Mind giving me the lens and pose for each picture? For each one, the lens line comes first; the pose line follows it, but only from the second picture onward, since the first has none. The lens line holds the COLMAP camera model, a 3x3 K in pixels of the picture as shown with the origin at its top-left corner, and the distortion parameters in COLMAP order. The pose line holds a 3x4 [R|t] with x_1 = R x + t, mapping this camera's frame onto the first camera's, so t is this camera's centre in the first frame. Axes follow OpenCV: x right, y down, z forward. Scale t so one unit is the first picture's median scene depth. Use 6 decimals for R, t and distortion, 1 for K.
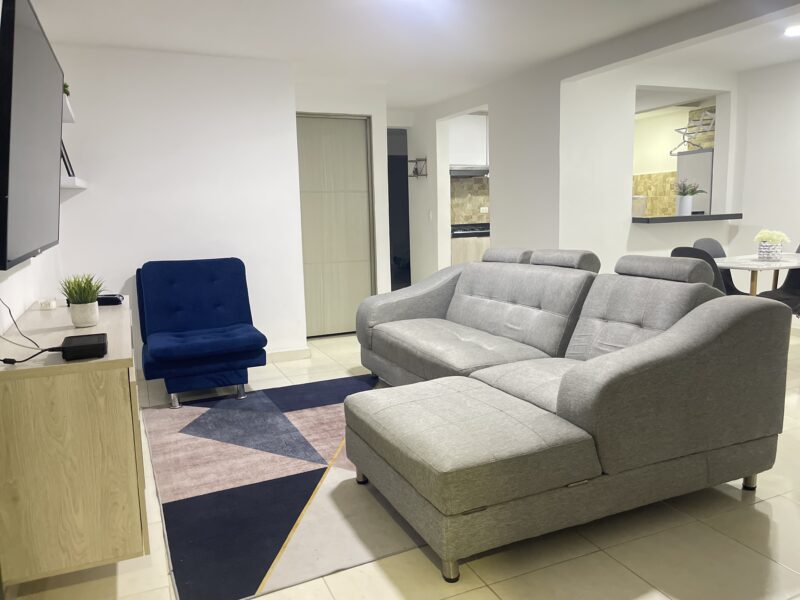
lens RADIAL K [[616.6, 0, 404.6], [0, 616.6, 299.9], [0, 0, 1]] dist [0.031425, -0.003379]
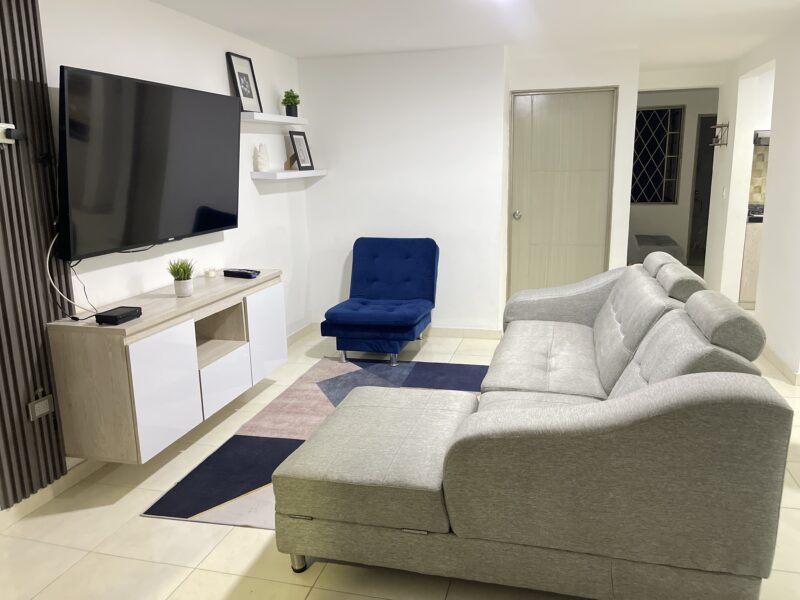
lens RADIAL K [[616.6, 0, 404.6], [0, 616.6, 299.9], [0, 0, 1]] dist [0.031425, -0.003379]
pose [[0.777329, 0.141217, -0.613040, 0.518930], [-0.091586, 0.989501, 0.111806, -0.107538], [0.622392, -0.030764, 0.782101, 0.157698]]
